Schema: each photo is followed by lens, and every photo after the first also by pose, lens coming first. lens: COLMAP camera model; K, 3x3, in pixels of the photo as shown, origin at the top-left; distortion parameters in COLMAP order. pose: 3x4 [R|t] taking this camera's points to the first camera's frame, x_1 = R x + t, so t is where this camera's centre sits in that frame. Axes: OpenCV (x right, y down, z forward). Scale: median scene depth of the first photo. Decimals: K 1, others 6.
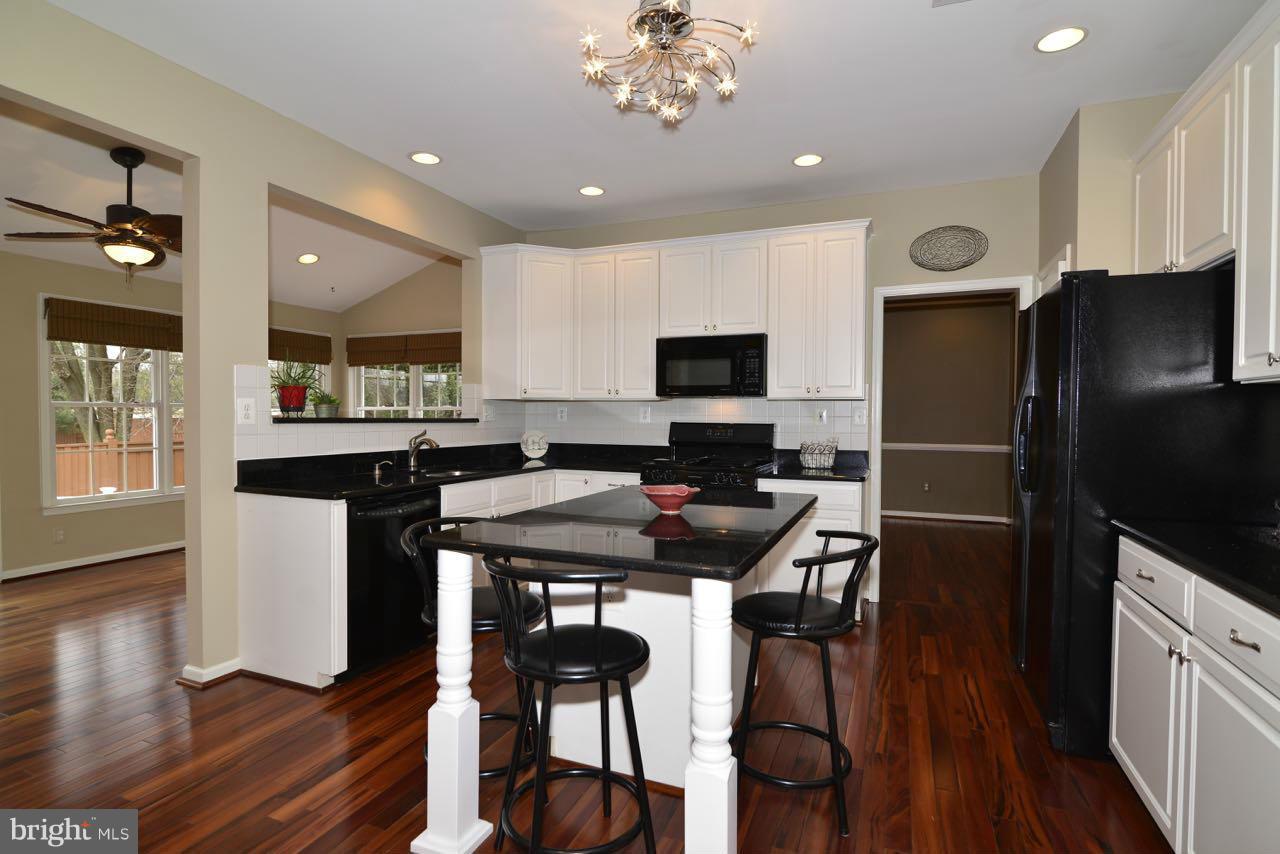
lens RADIAL K [[635.3, 0, 639.5], [0, 635.3, 429.7], [0, 0, 1]] dist [-0.019356, -0.000674]
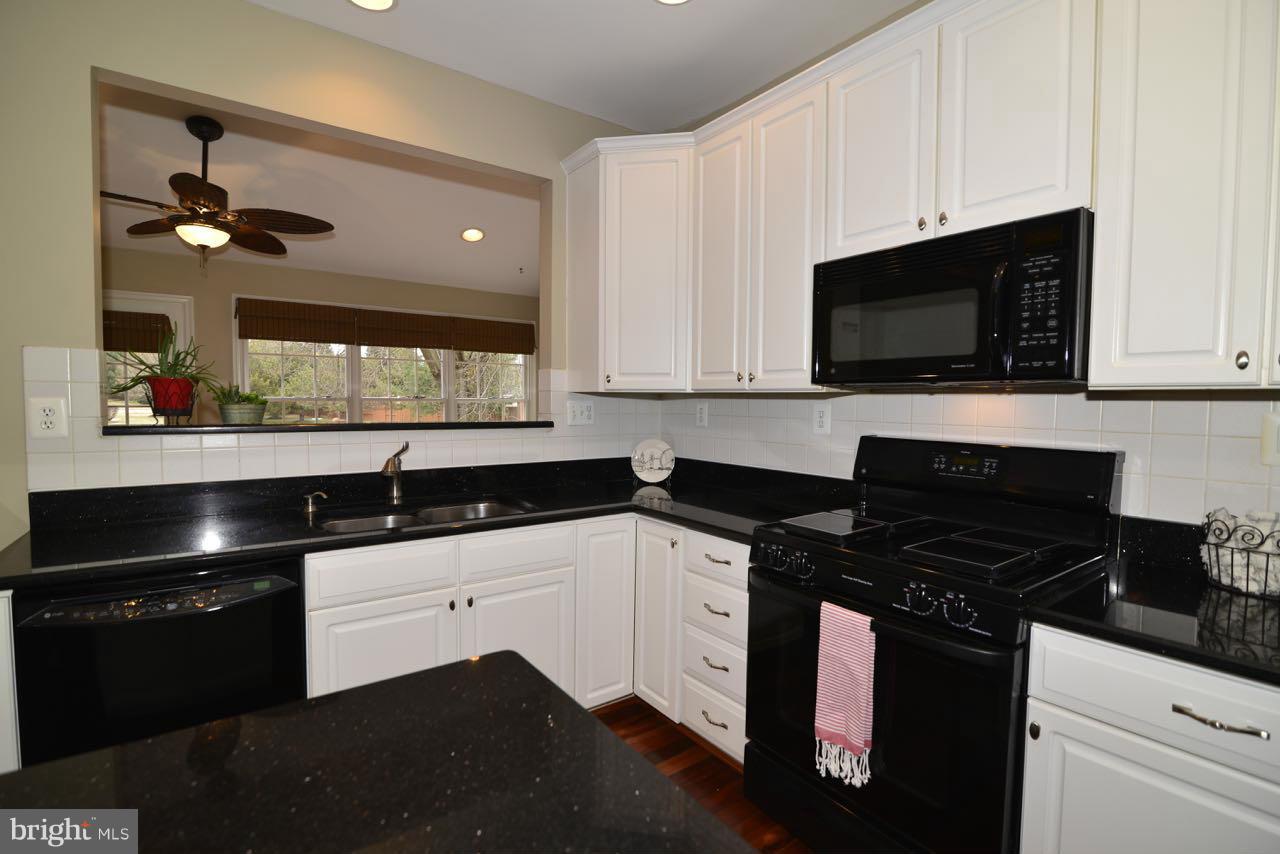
lens RADIAL K [[584.7, 0, 637.3], [0, 584.7, 430.9], [0, 0, 1]] dist [-0.016564, 0.000542]
pose [[0.851216, 0.027686, -0.524085, 0.160114], [-0.014130, 0.999455, 0.029849, -0.030788], [0.524626, -0.018003, 0.851143, 0.594431]]
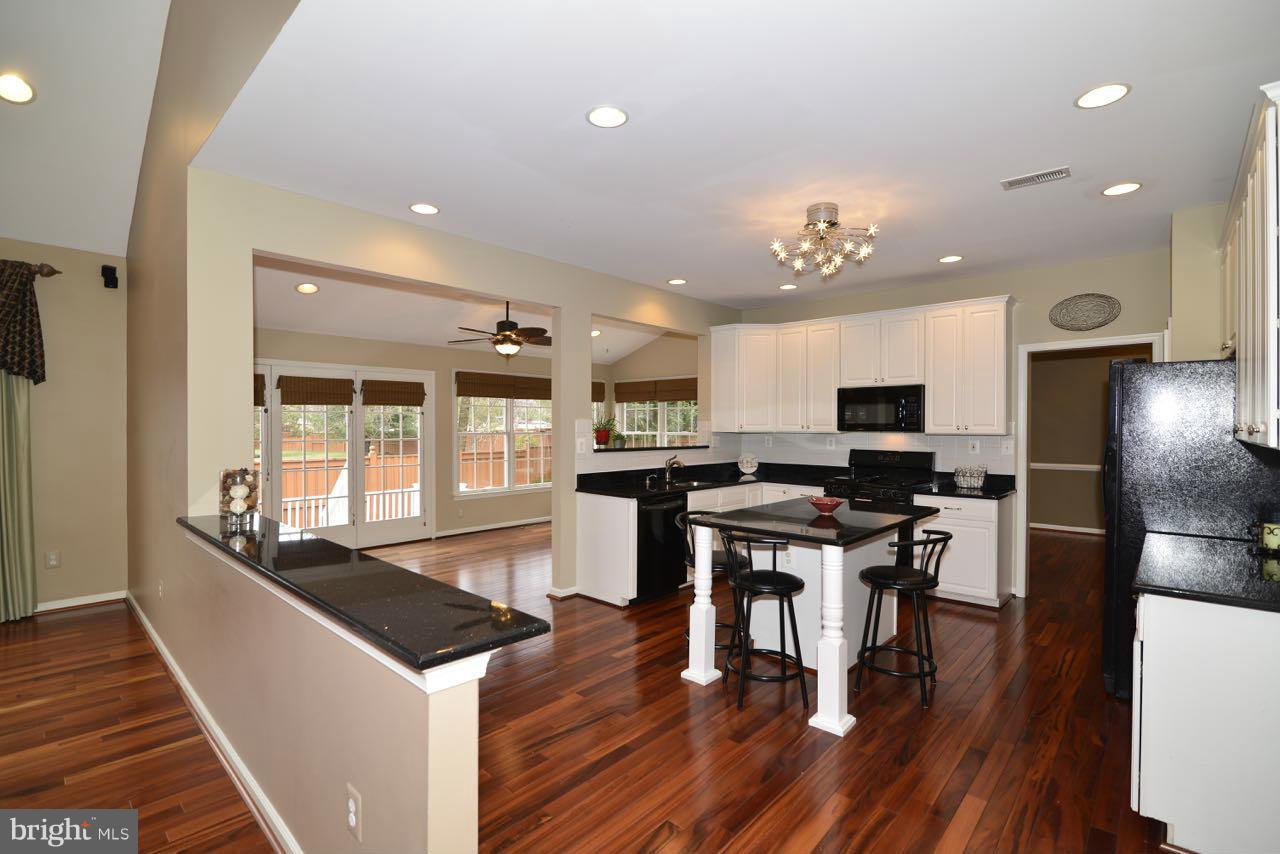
lens RADIAL K [[584.7, 0, 635.2], [0, 584.7, 433.9], [0, 0, 1]] dist [-0.016564, 0.000542]
pose [[0.935791, 0.001429, -0.352552, 0.066701], [-0.004440, 0.999960, -0.007730, -0.037325], [0.352527, 0.008799, 0.935760, -0.348559]]
